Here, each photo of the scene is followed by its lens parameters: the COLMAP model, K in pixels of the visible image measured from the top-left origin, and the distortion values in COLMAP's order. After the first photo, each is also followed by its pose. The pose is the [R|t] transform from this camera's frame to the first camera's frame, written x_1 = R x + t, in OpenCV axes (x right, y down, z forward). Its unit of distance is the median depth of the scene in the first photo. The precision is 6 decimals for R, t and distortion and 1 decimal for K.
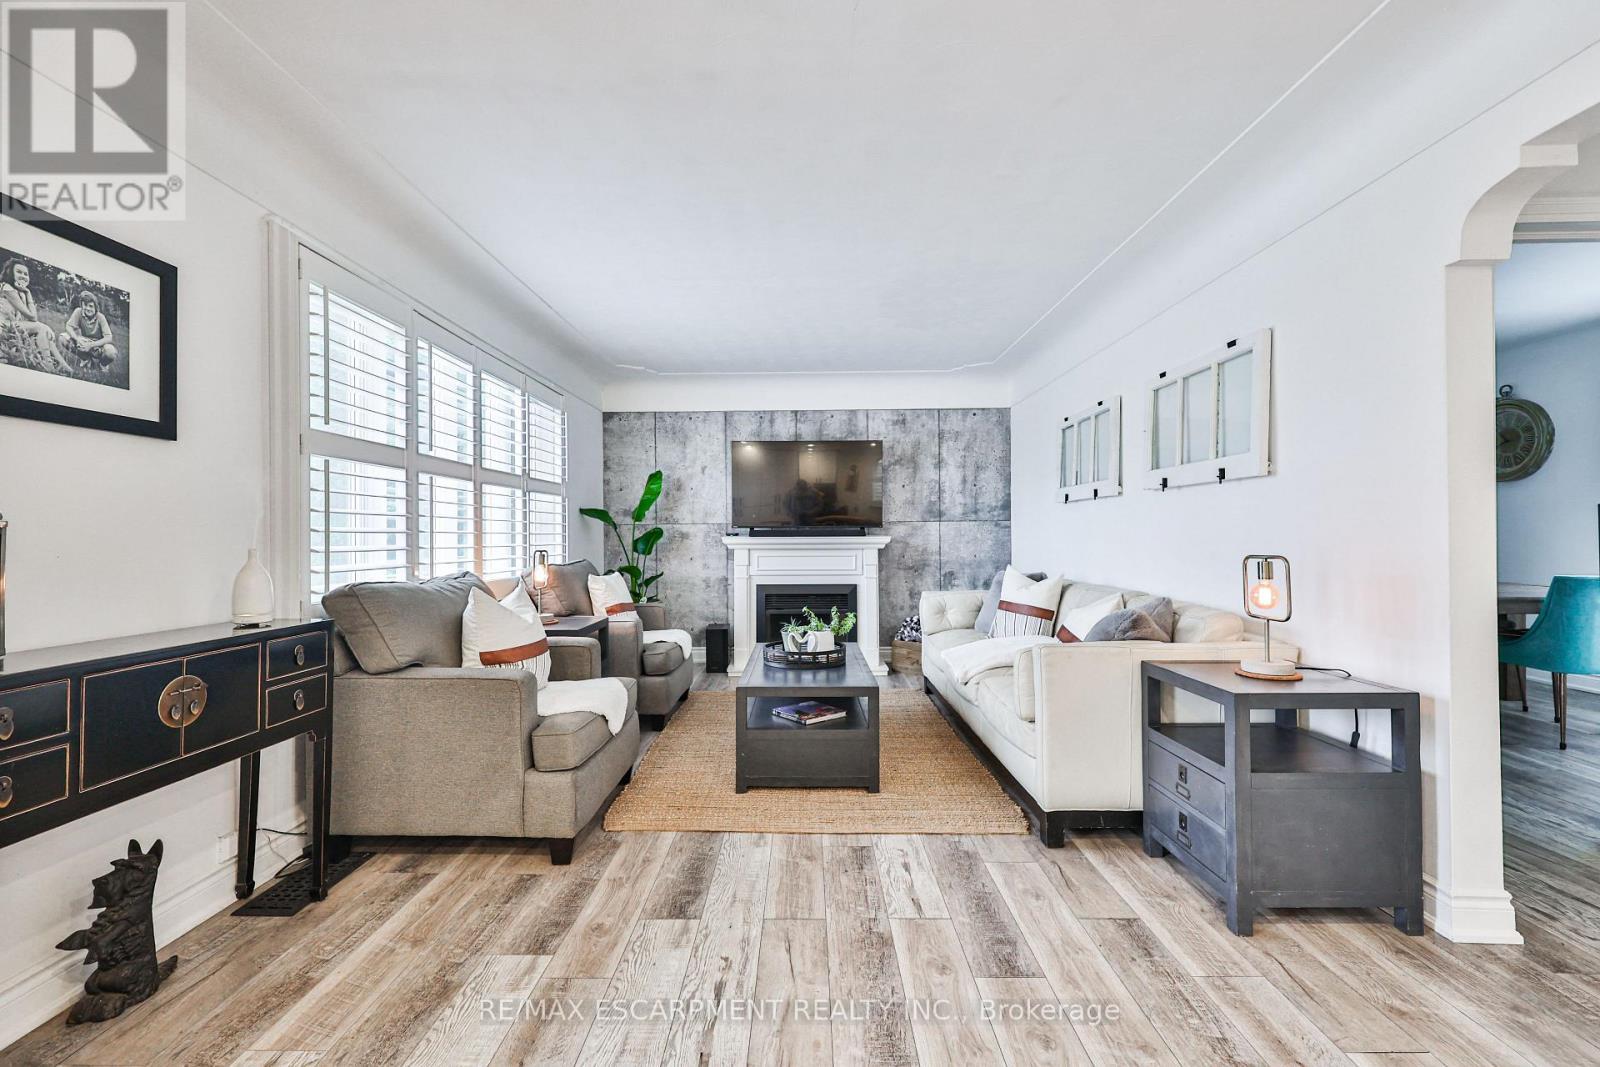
lens RADIAL K [[681.8, 0, 789.4], [0, 681.8, 534.6], [0, 0, 1]] dist [0.000028, -0.000201]
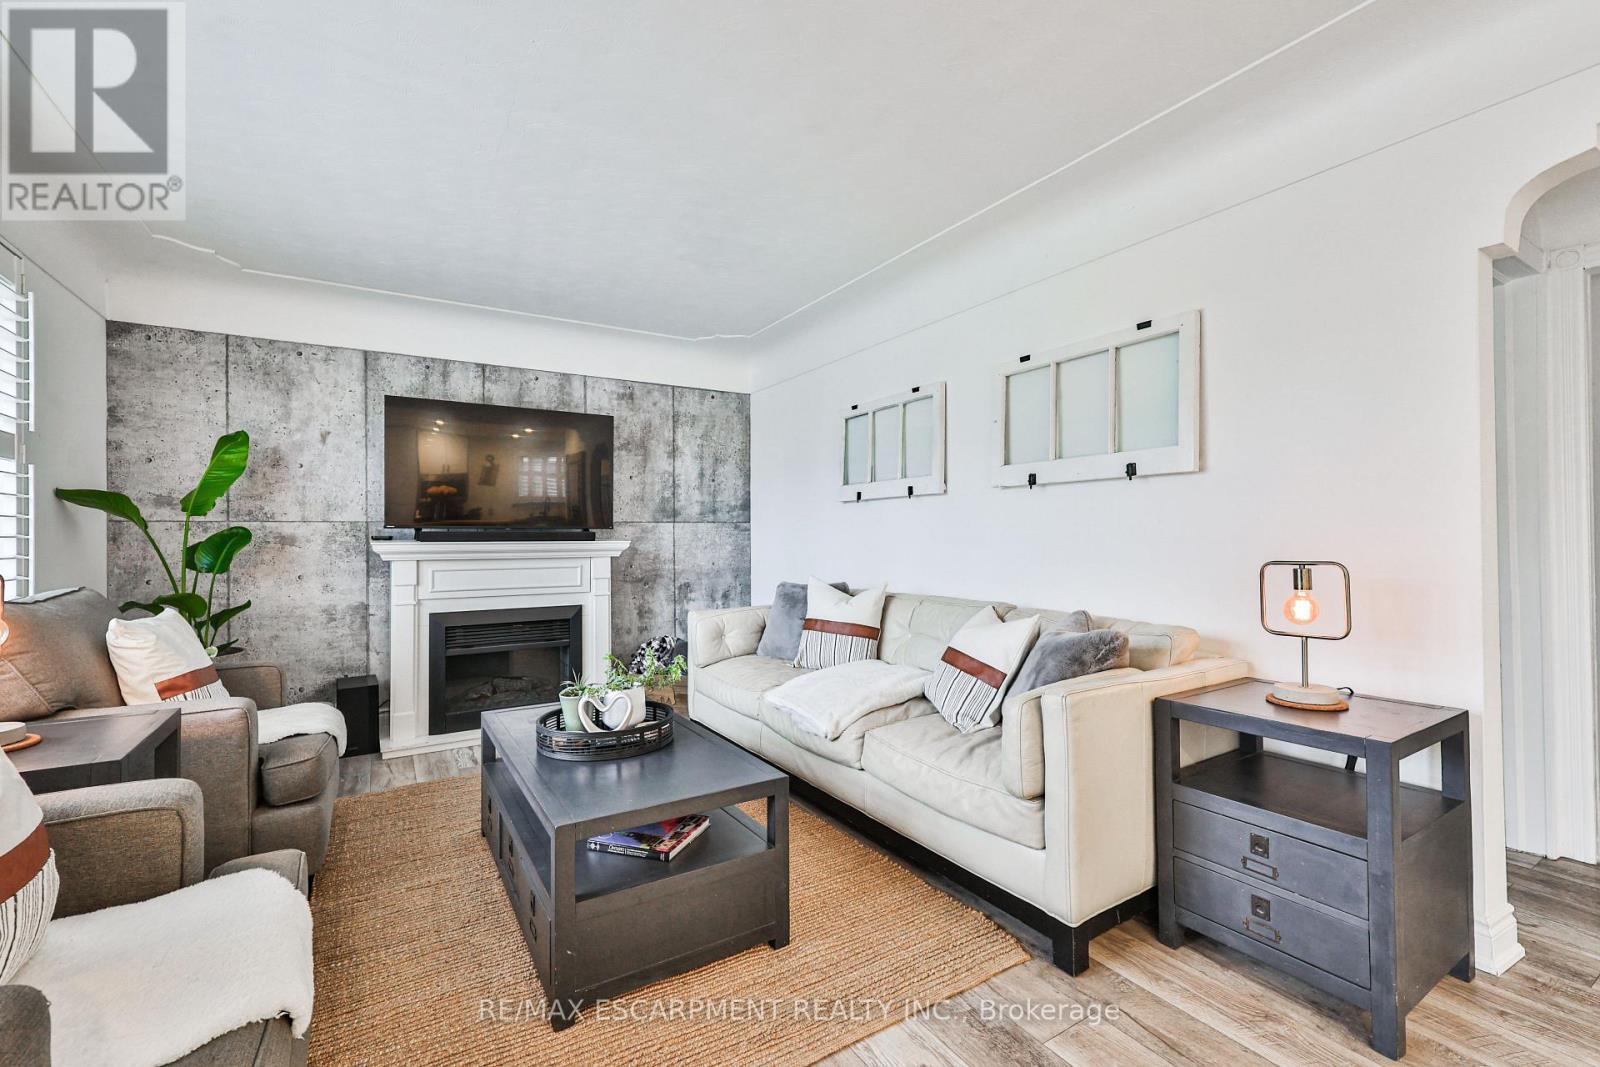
lens RADIAL K [[681.8, 0, 790.7], [0, 681.8, 535.2], [0, 0, 1]] dist [0.000028, -0.000201]
pose [[0.840946, 0.002512, 0.541113, -0.110431], [0.000728, 0.999983, -0.005773, 0.000927], [-0.541118, 0.005249, 0.840930, 0.241152]]
